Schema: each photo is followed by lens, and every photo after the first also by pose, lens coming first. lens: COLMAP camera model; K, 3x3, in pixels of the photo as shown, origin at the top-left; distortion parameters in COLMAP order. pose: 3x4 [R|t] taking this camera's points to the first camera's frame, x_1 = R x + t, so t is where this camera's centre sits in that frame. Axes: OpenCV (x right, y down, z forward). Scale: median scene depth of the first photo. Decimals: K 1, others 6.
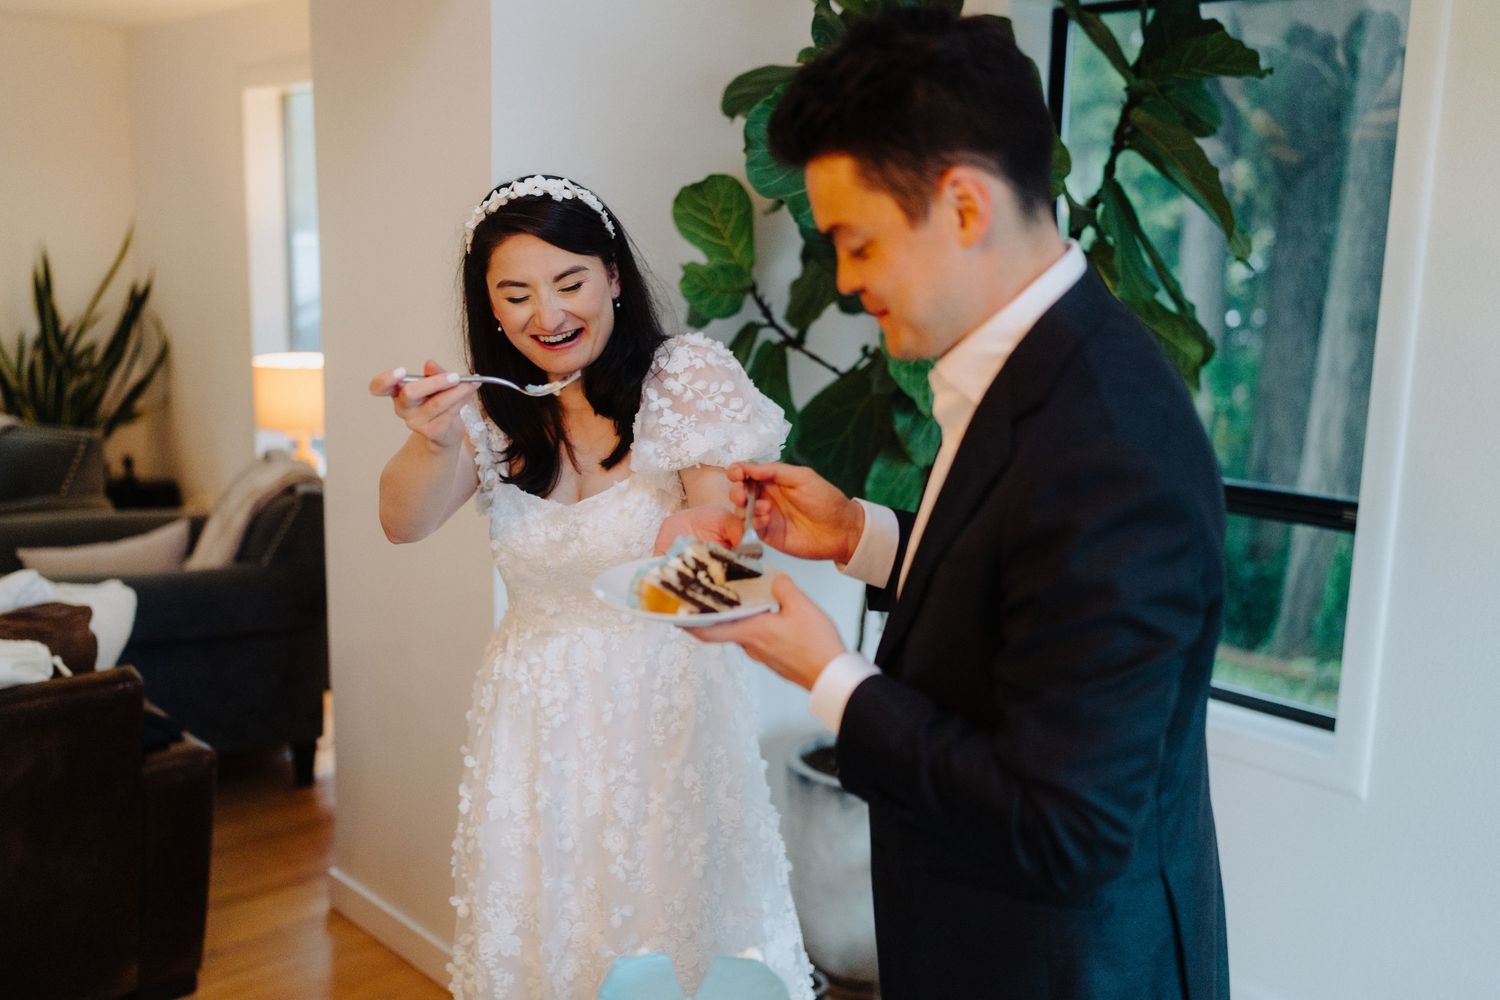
lens RADIAL K [[1460.7, 0, 741.2], [0, 1460.7, 508.9], [0, 0, 1]] dist [0.010051, 0.000000]
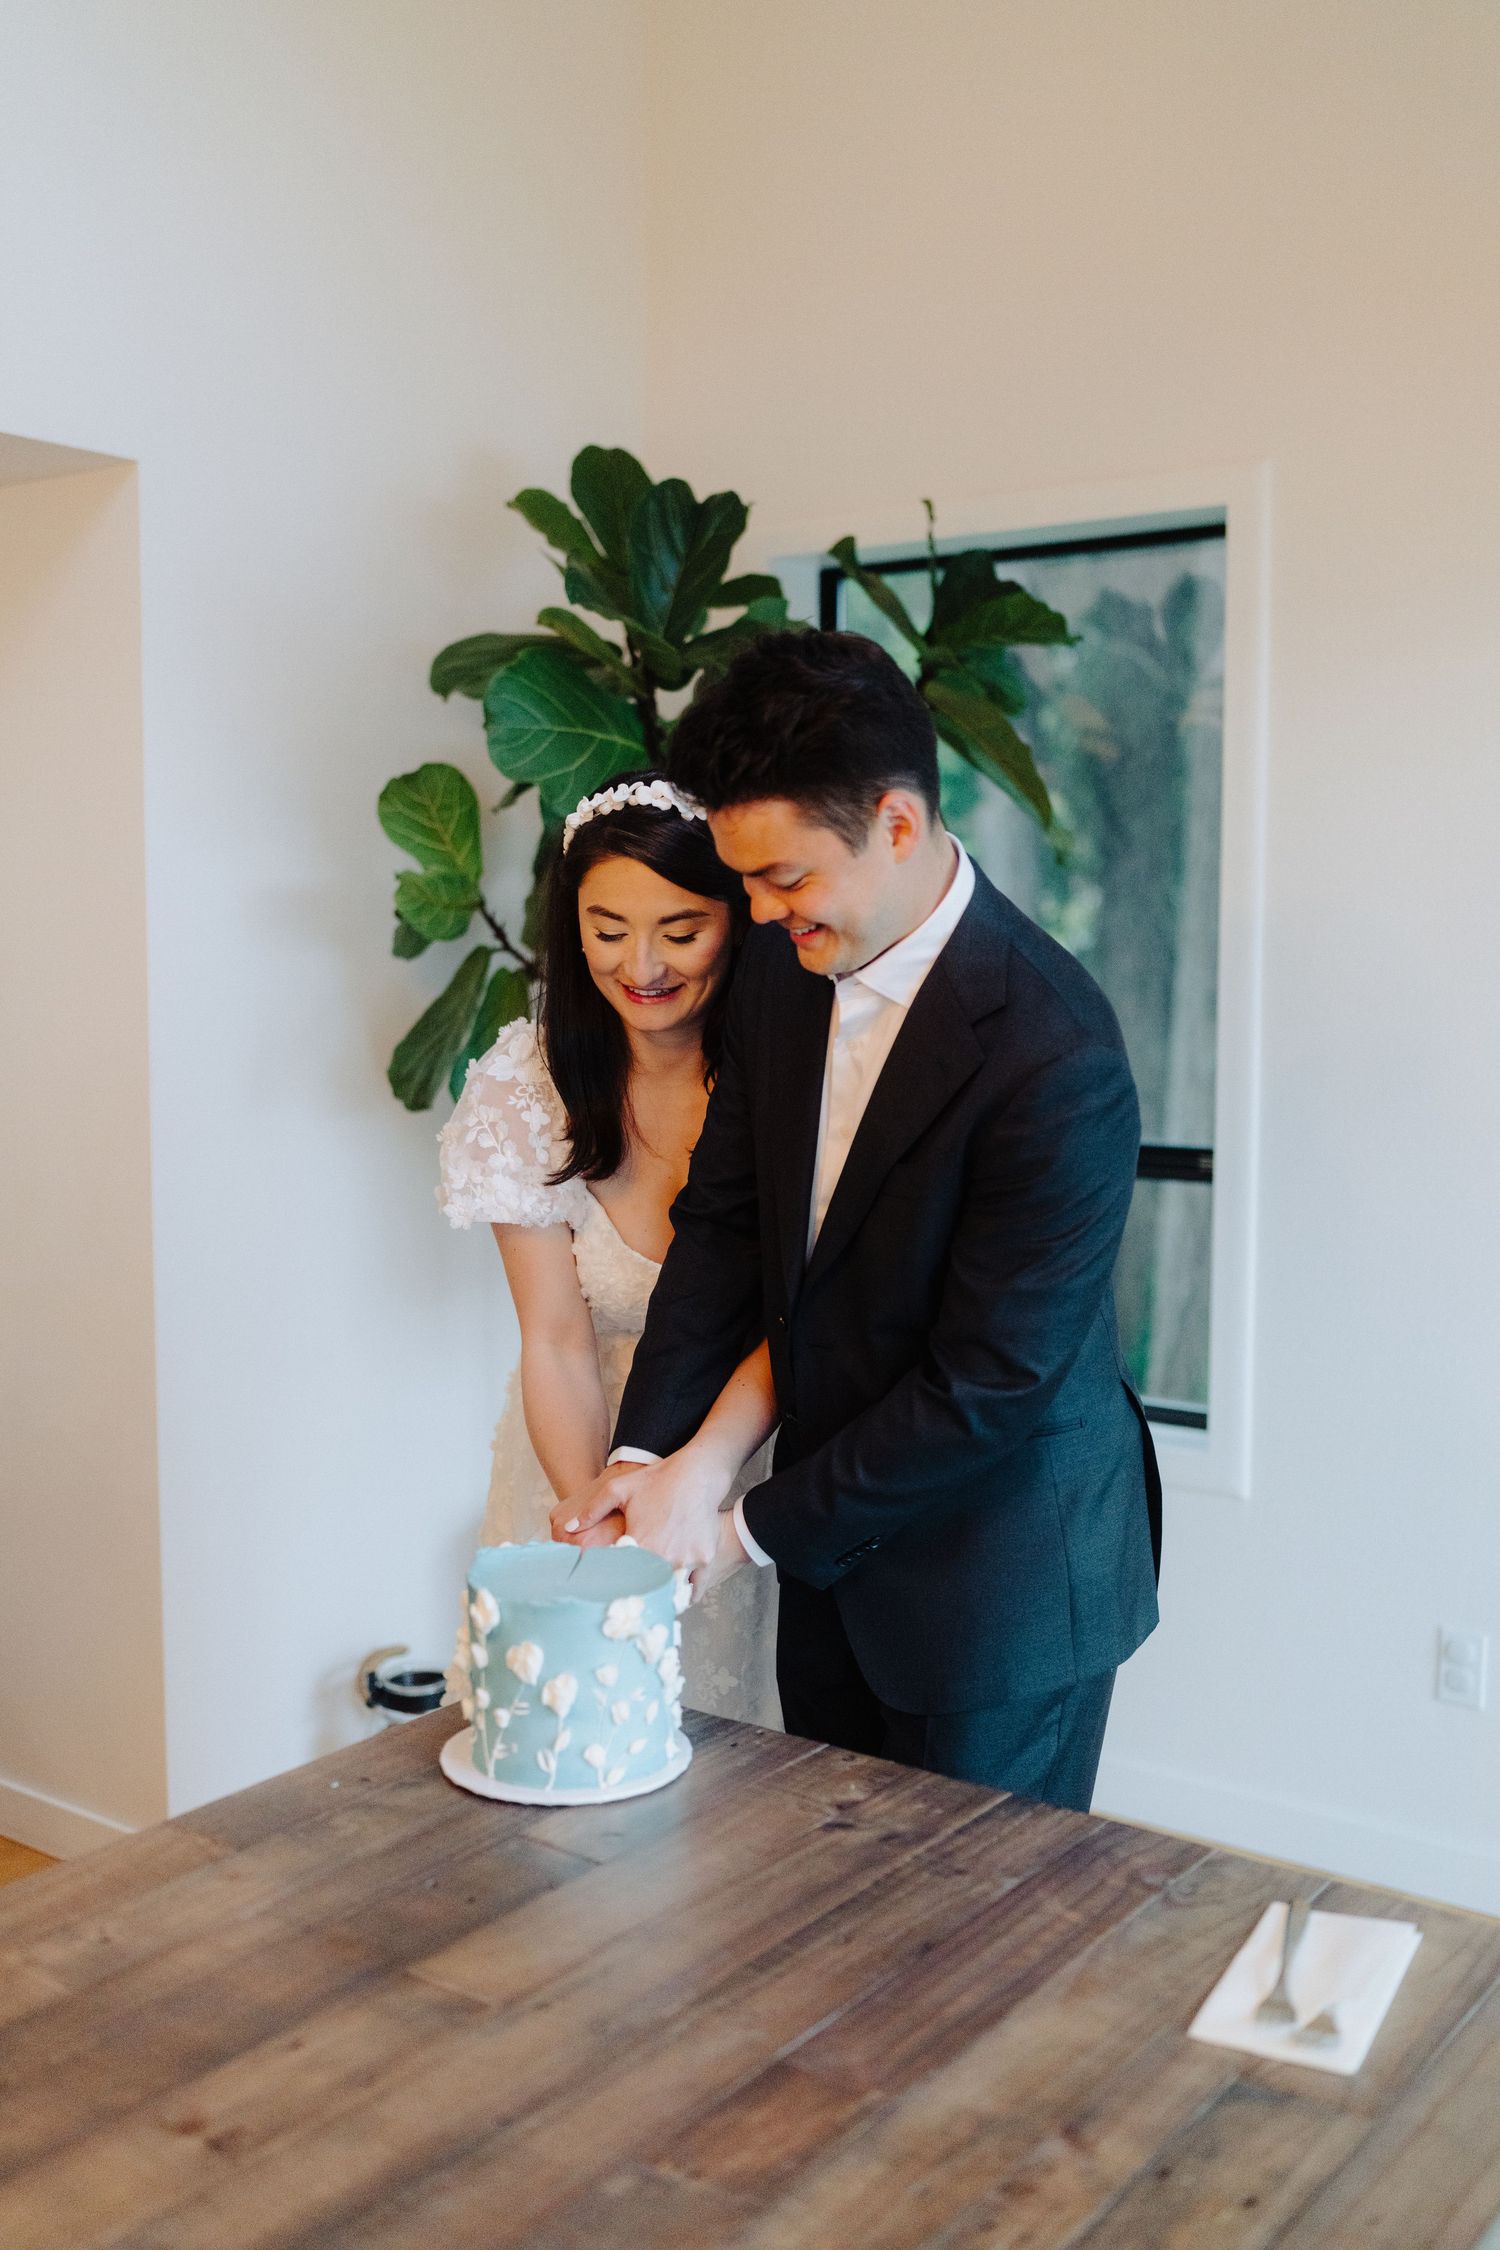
lens RADIAL K [[2191.0, 0, 732.2], [0, 2191.0, 1129.3], [0, 0, 1]] dist [0.010051, 0.000000]
pose [[0.984114, -0.036757, 0.173691, -0.066719], [0.051873, 0.995173, -0.083307, 0.075868], [-0.169791, 0.090993, 0.981270, -0.183570]]
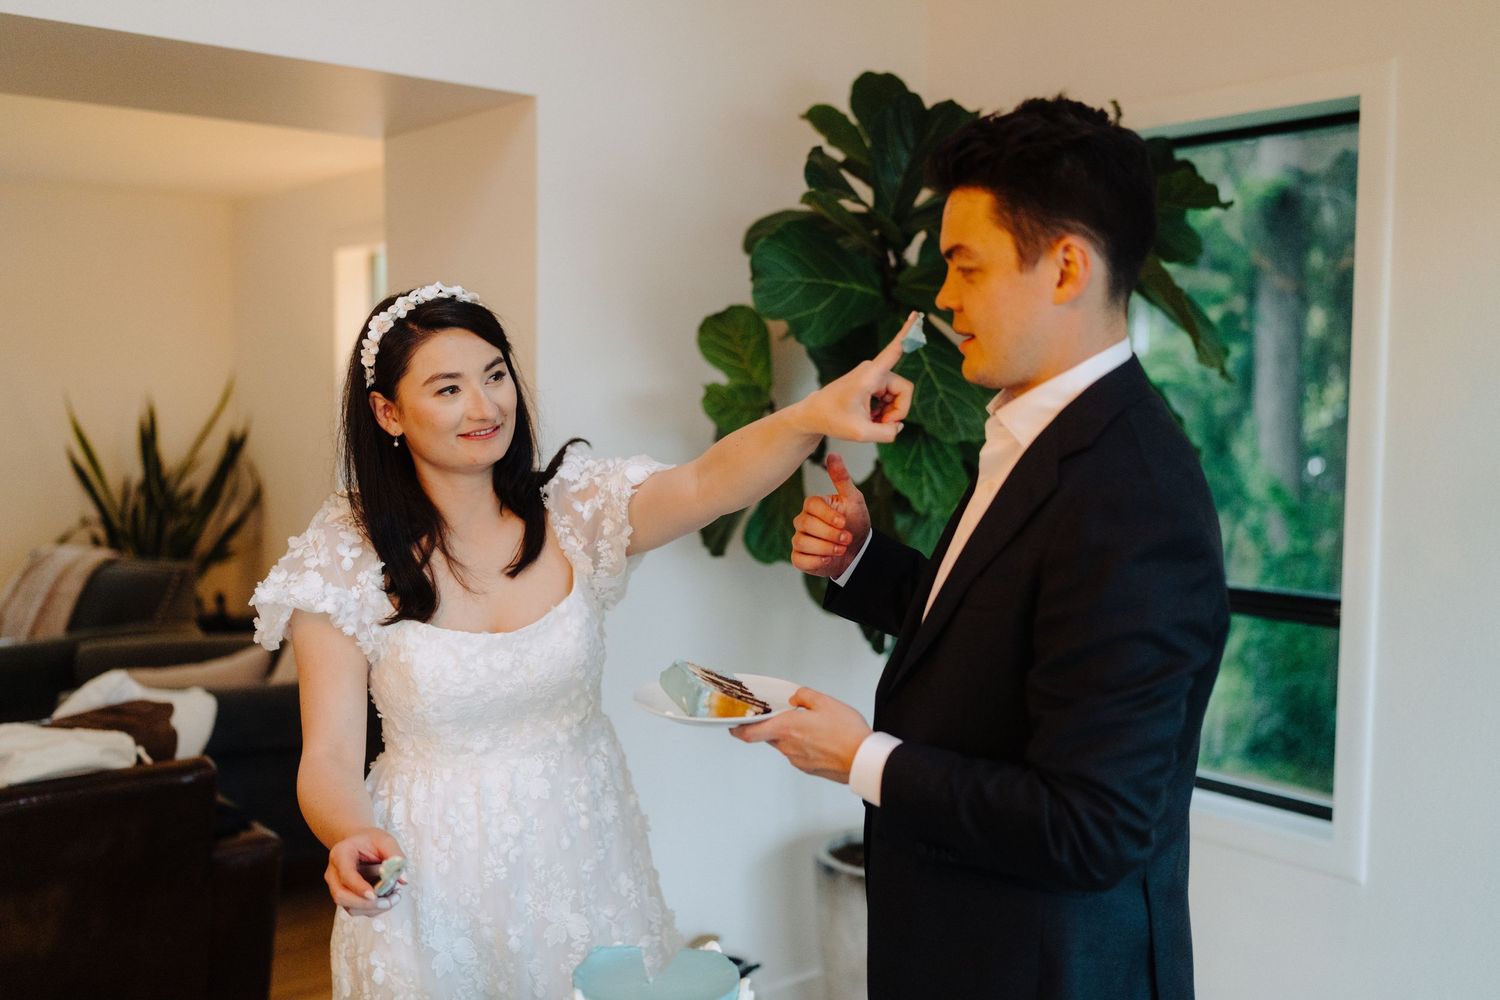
lens RADIAL K [[1460.7, 0, 754.6], [0, 1460.7, 508.5], [0, 0, 1]] dist [0.010051, 0.000000]
pose [[0.998643, -0.009927, -0.051120, 0.048888], [0.004467, 0.994374, -0.105835, 0.040307], [0.051883, 0.105463, 0.993069, -0.082548]]
